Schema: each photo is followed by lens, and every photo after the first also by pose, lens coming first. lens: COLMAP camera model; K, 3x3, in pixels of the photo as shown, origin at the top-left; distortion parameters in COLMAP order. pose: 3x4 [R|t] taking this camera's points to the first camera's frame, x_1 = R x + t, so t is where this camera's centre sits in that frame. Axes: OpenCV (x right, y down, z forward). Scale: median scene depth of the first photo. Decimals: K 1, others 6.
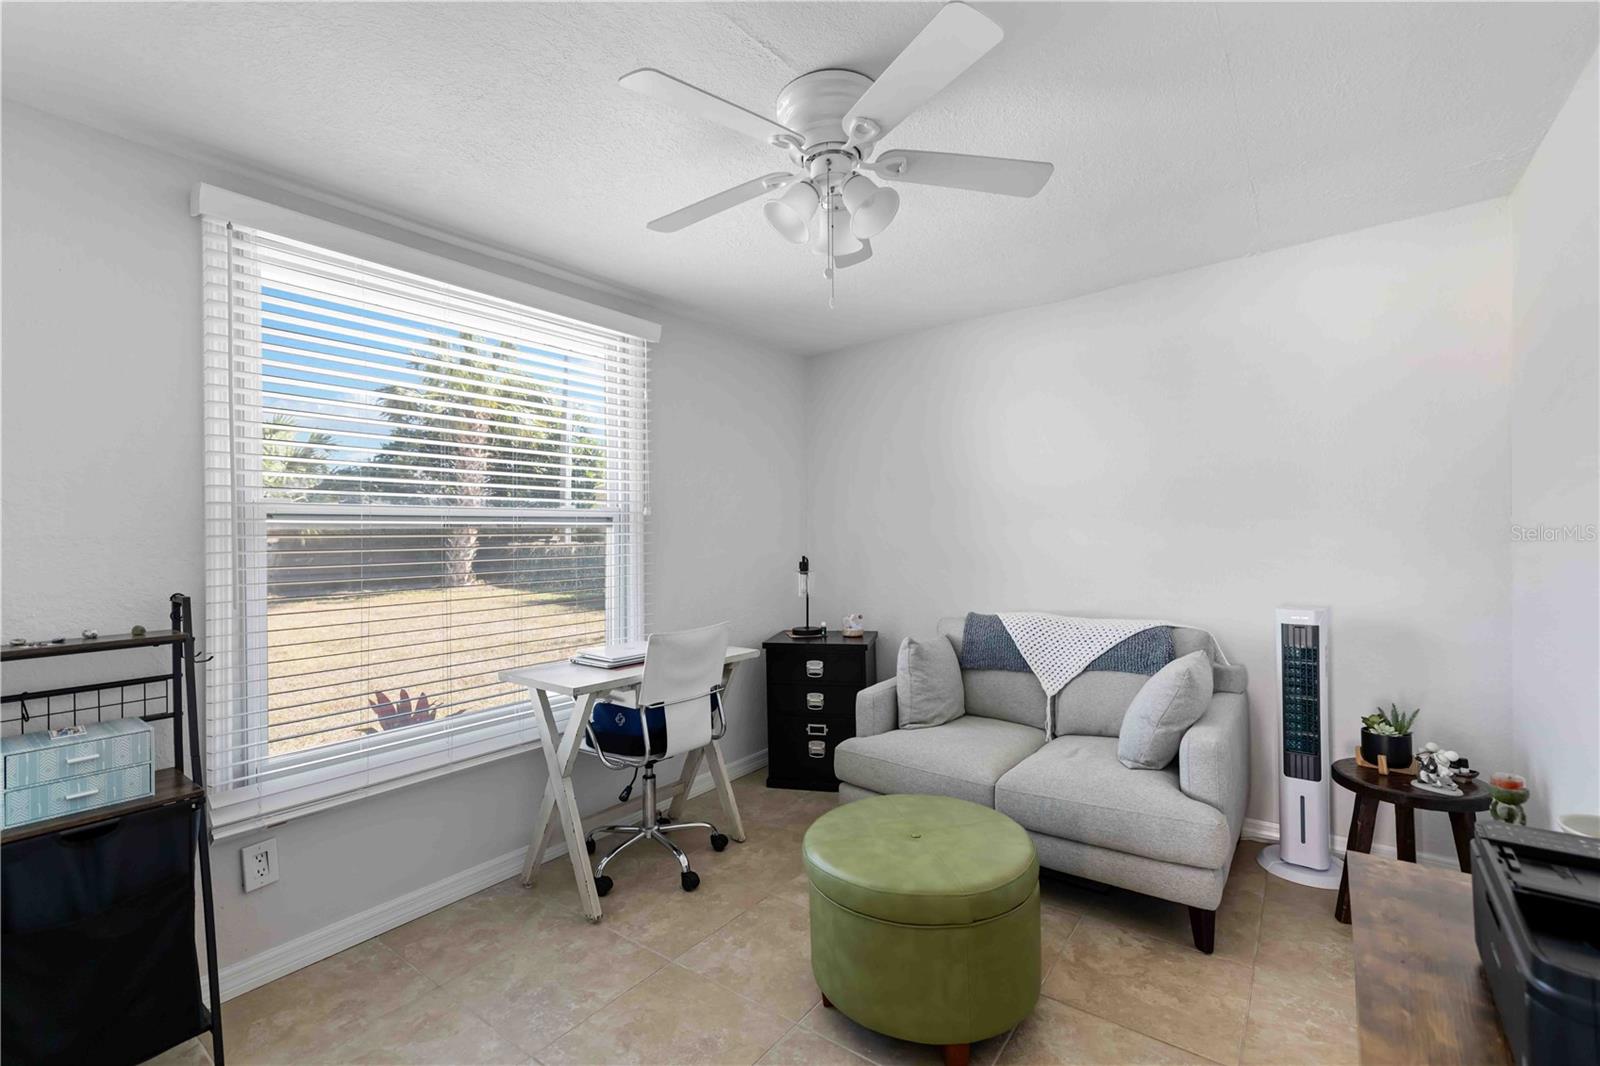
lens RADIAL K [[690.5, 0, 798.1], [0, 690.5, 534.3], [0, 0, 1]] dist [0.002069, 0.000691]
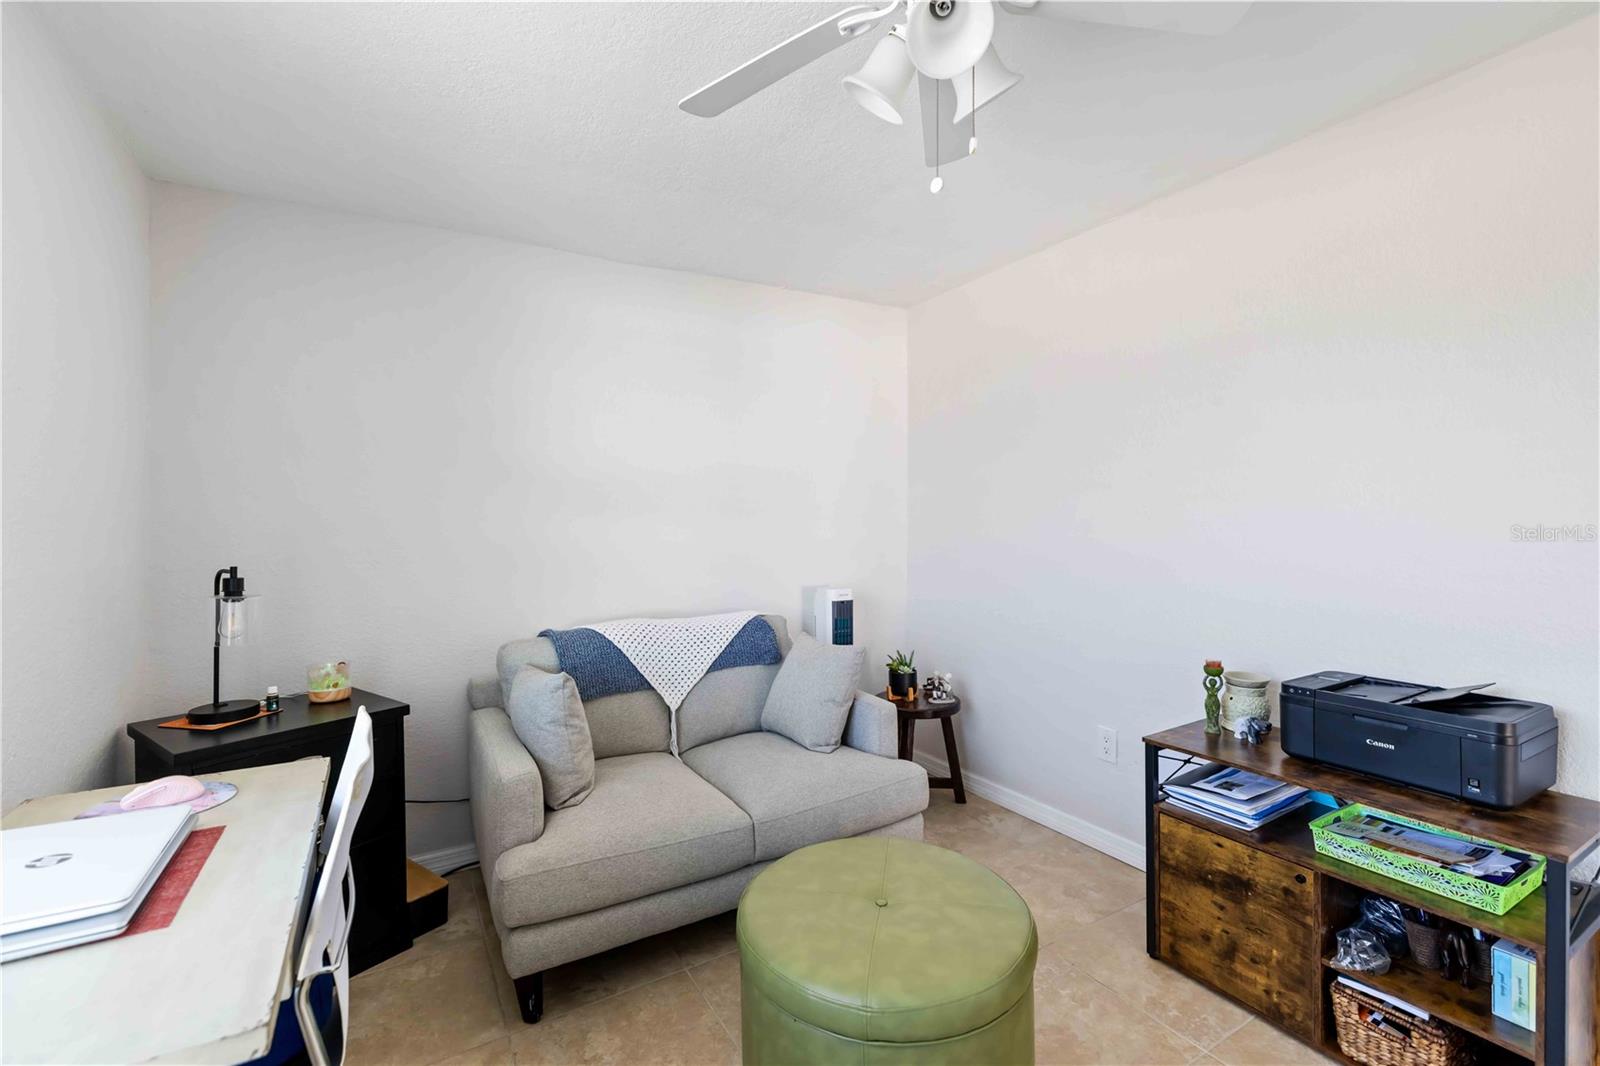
lens RADIAL K [[690.5, 0, 798.1], [0, 690.5, 534.3], [0, 0, 1]] dist [0.002069, 0.000691]
pose [[0.362321, 0.006913, 0.932028, -0.404083], [-0.002540, 0.999976, -0.006430, 0.016437], [-0.932050, -0.000038, 0.362329, 0.545330]]
